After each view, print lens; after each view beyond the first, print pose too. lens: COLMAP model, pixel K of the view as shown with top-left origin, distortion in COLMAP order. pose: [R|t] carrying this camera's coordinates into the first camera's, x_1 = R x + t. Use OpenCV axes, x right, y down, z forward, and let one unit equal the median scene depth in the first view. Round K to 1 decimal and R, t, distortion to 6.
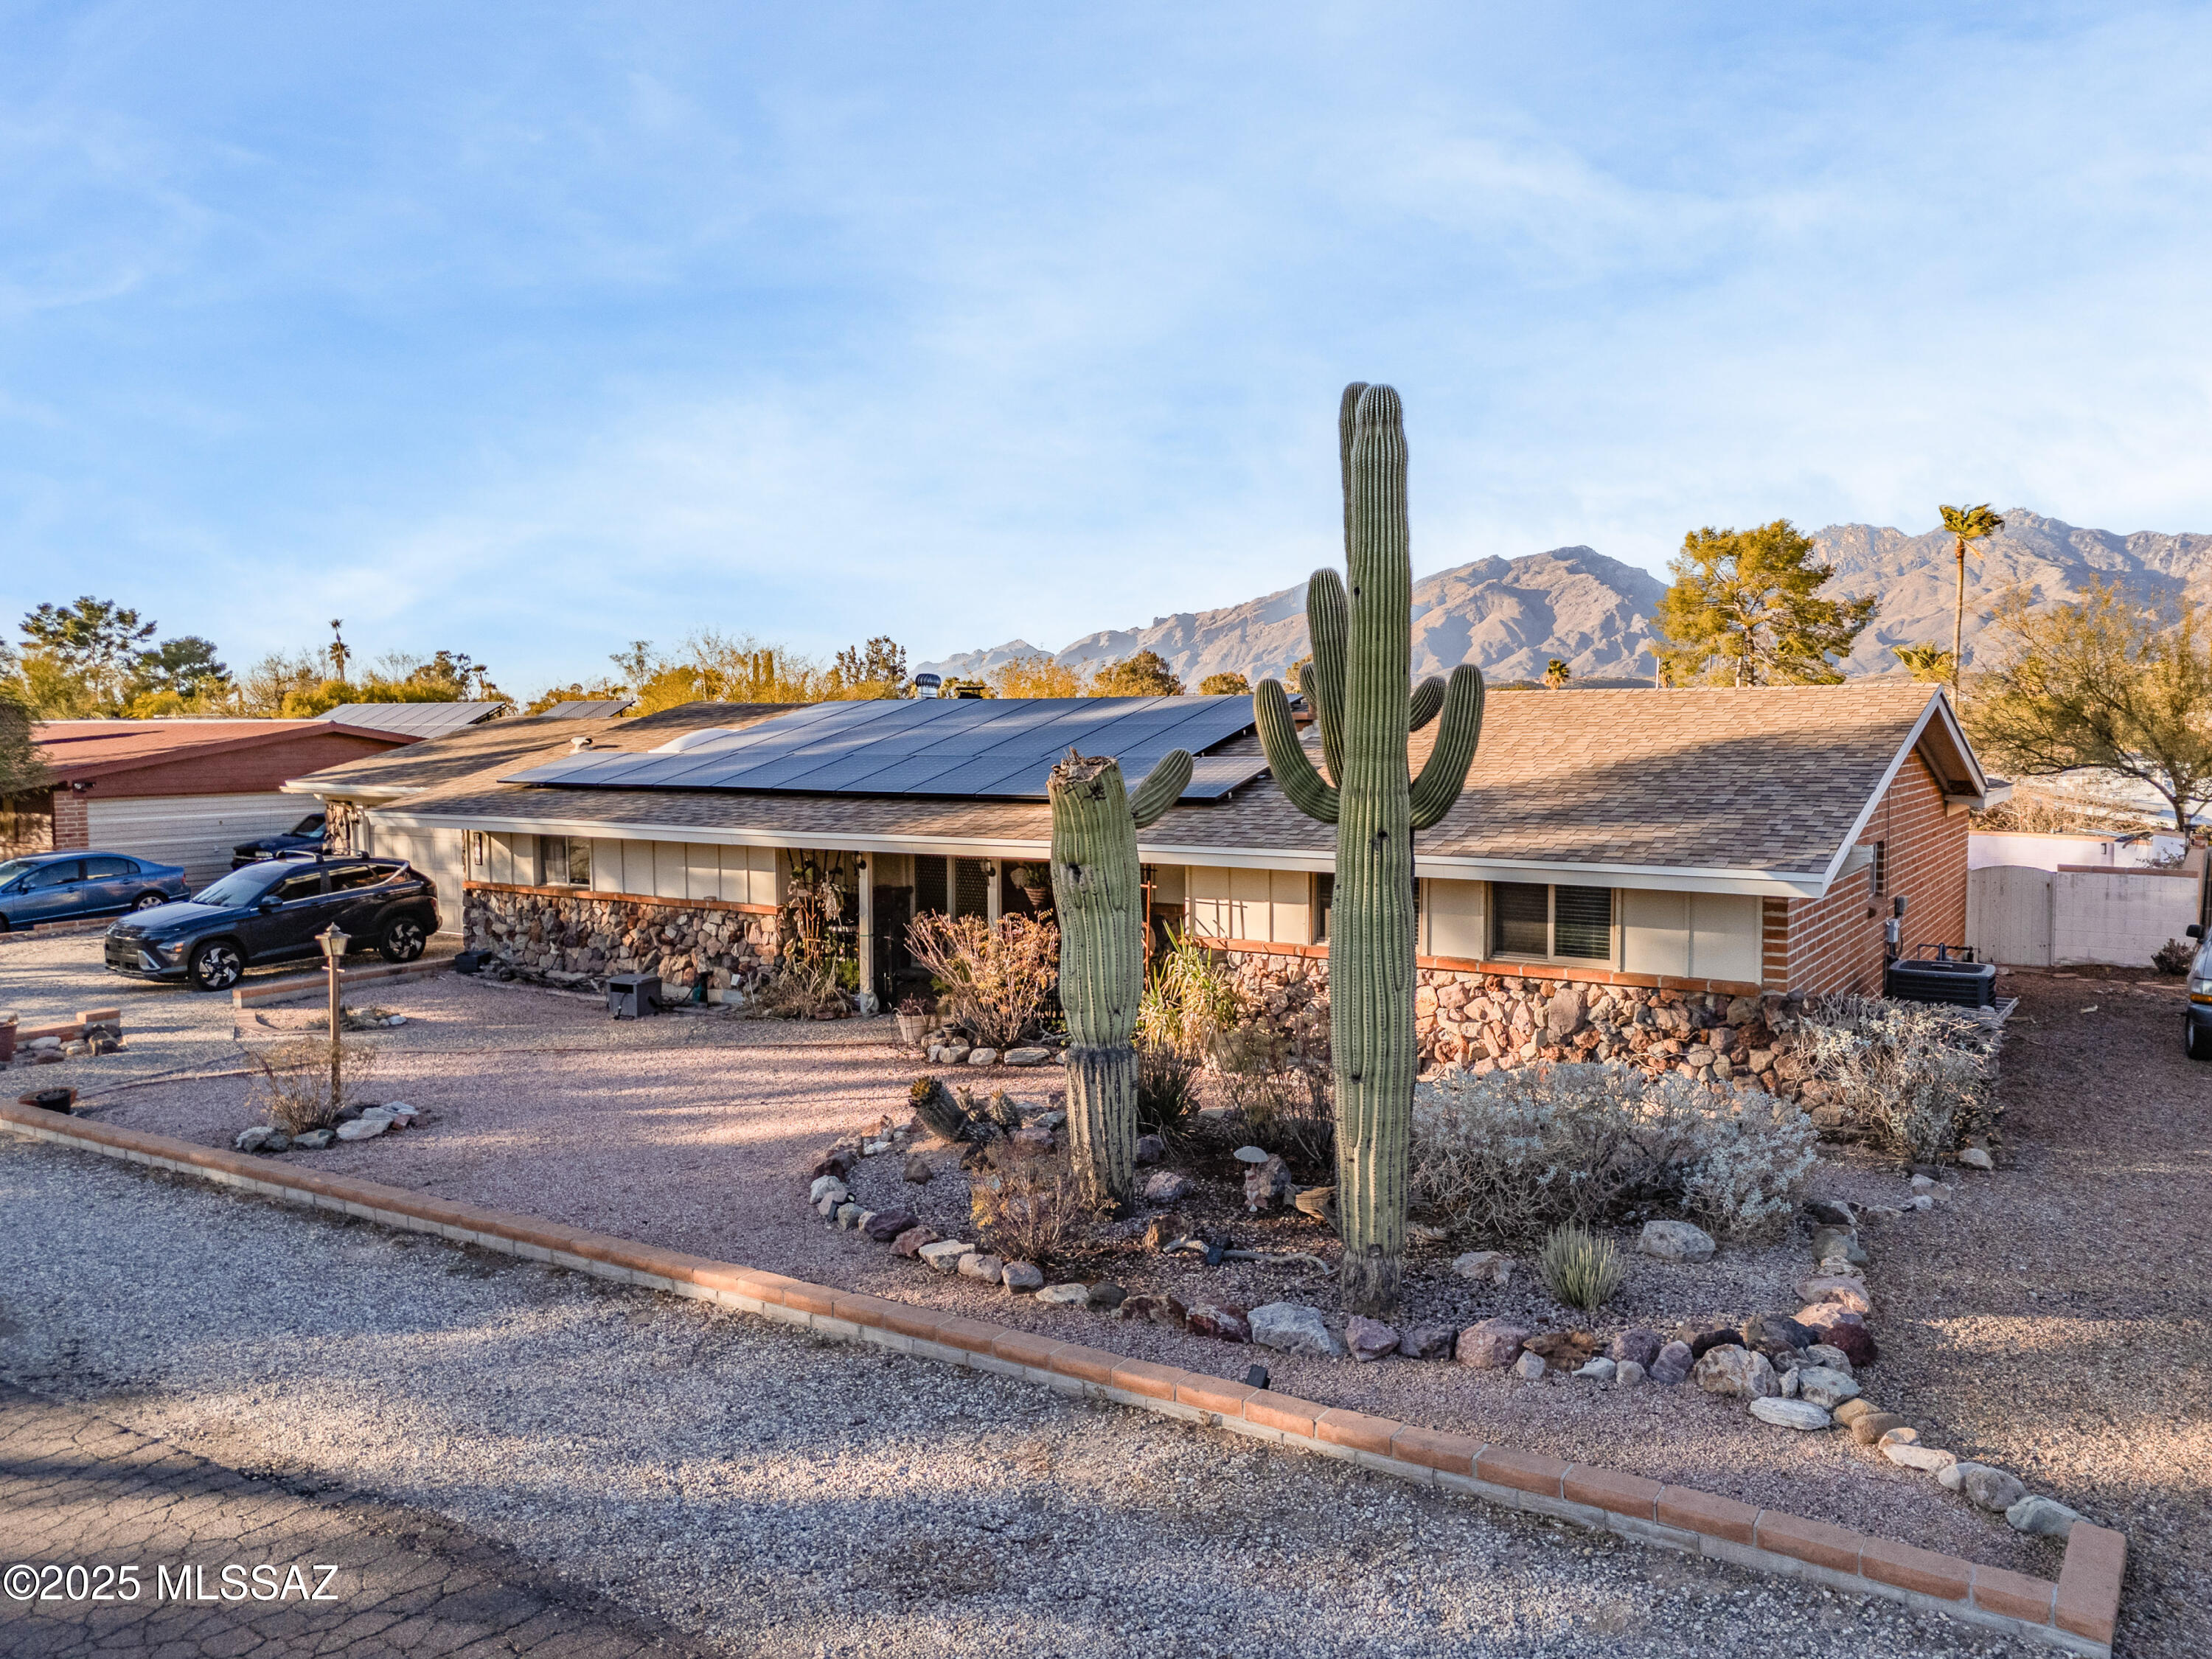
lens RADIAL K [[1634.9, 0, 1106.0], [0, 1634.9, 829.5], [0, 0, 1]] dist [0.086325, -0.001400]
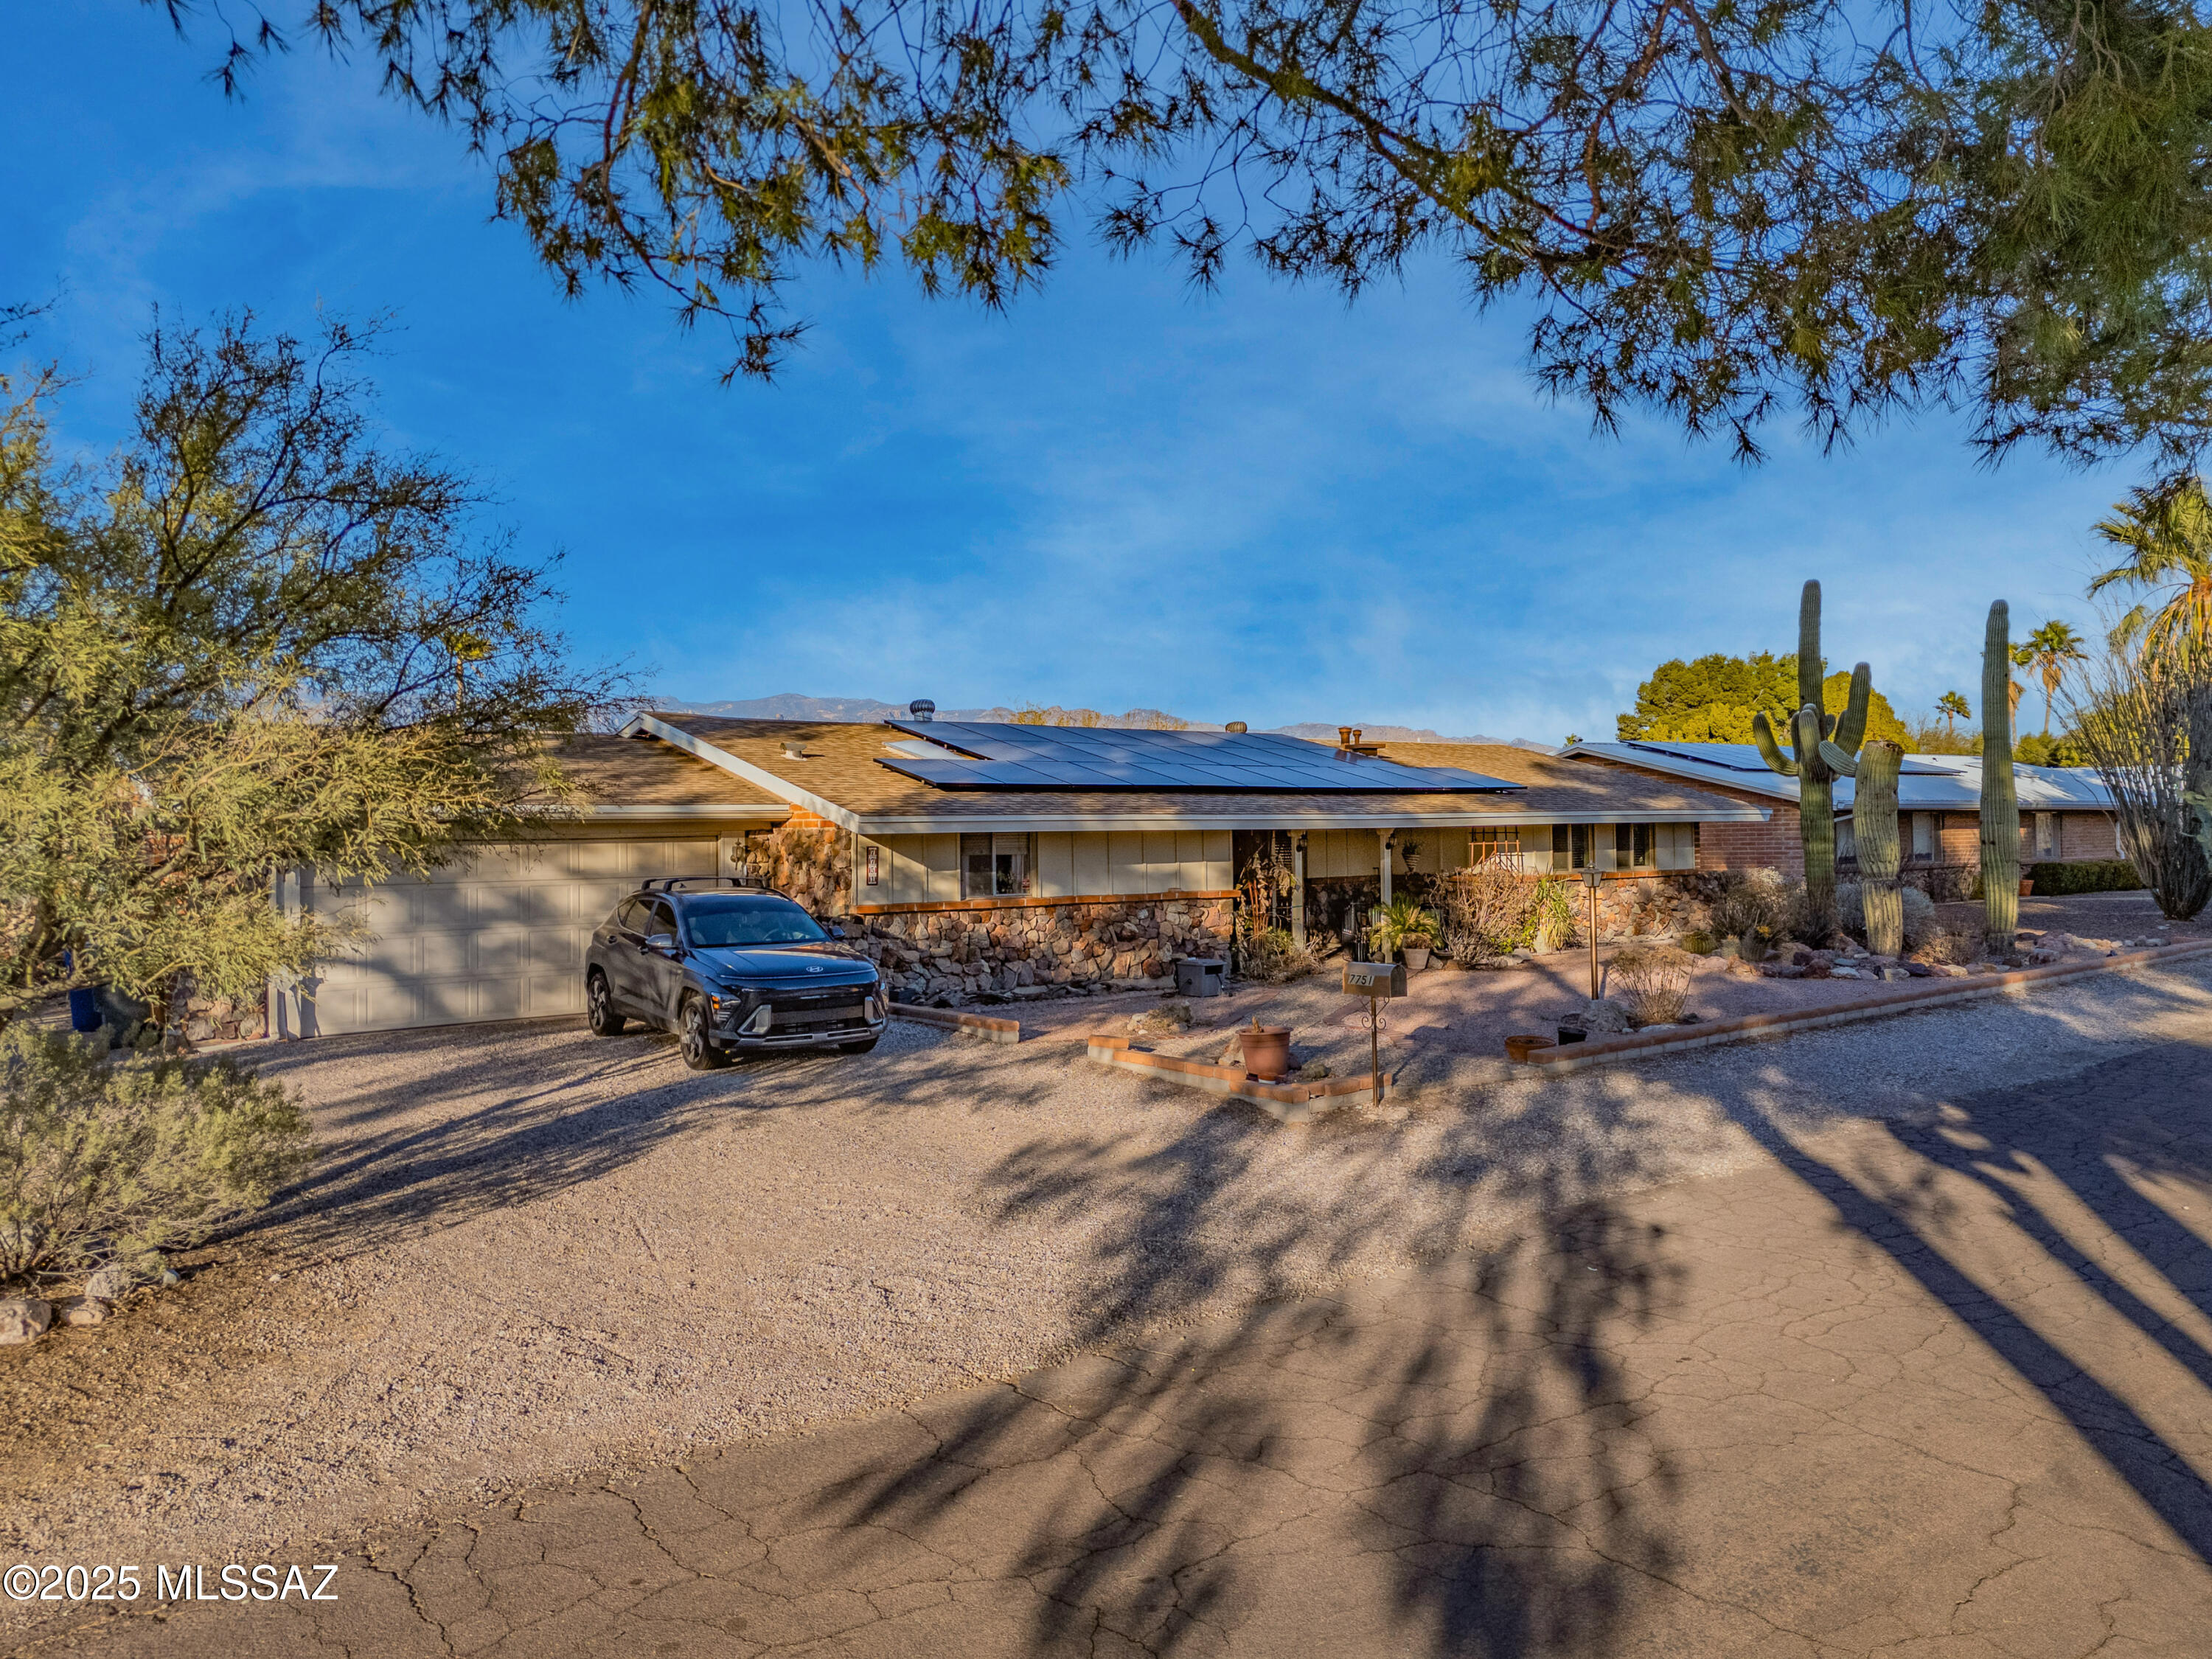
lens RADIAL K [[1634.9, 0, 1106.0], [0, 1634.9, 829.5], [0, 0, 1]] dist [0.086325, -0.001400]
pose [[0.303112, 0.007010, 0.952929, -1.265888], [0.077024, 0.996521, -0.031831, 0.033451], [-0.949837, 0.083047, 0.301518, 0.715679]]
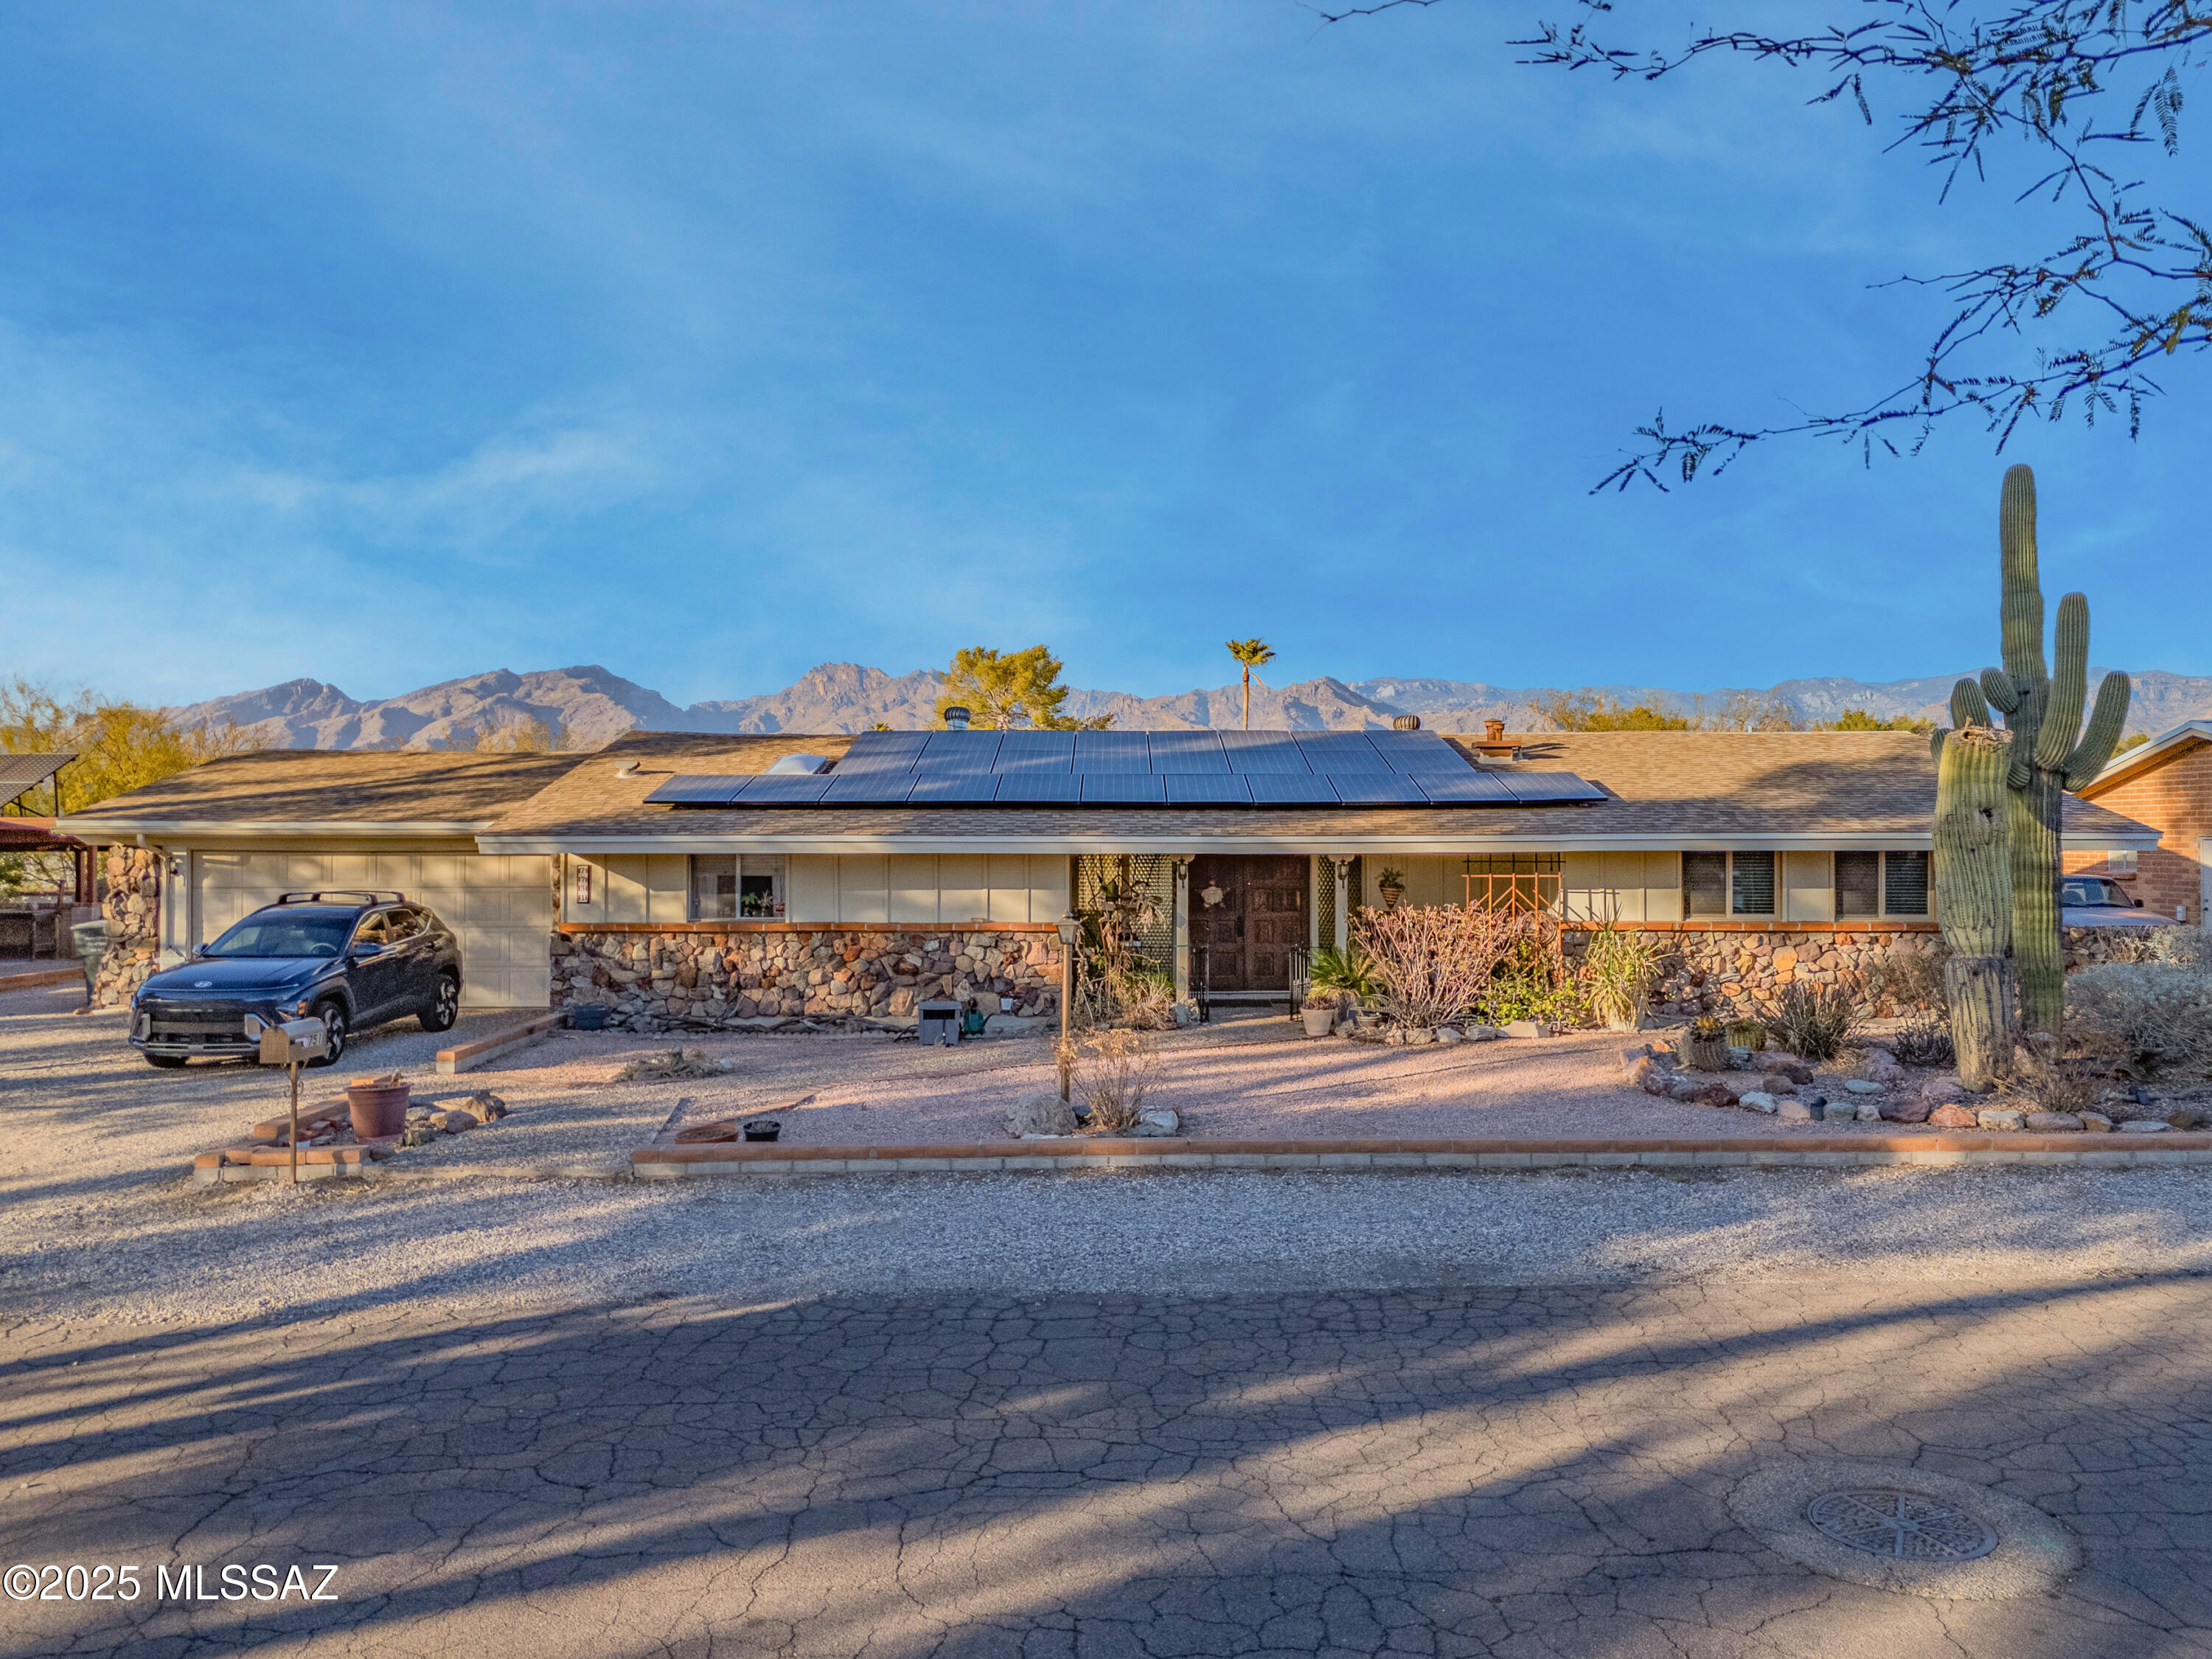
lens RADIAL K [[1634.9, 0, 1106.0], [0, 1634.9, 829.5], [0, 0, 1]] dist [0.086325, -0.001400]
pose [[0.833049, 0.007311, 0.553152, -0.698142], [0.032763, 0.997506, -0.062525, 0.051227], [-0.552229, 0.070209, 0.830731, 0.172335]]
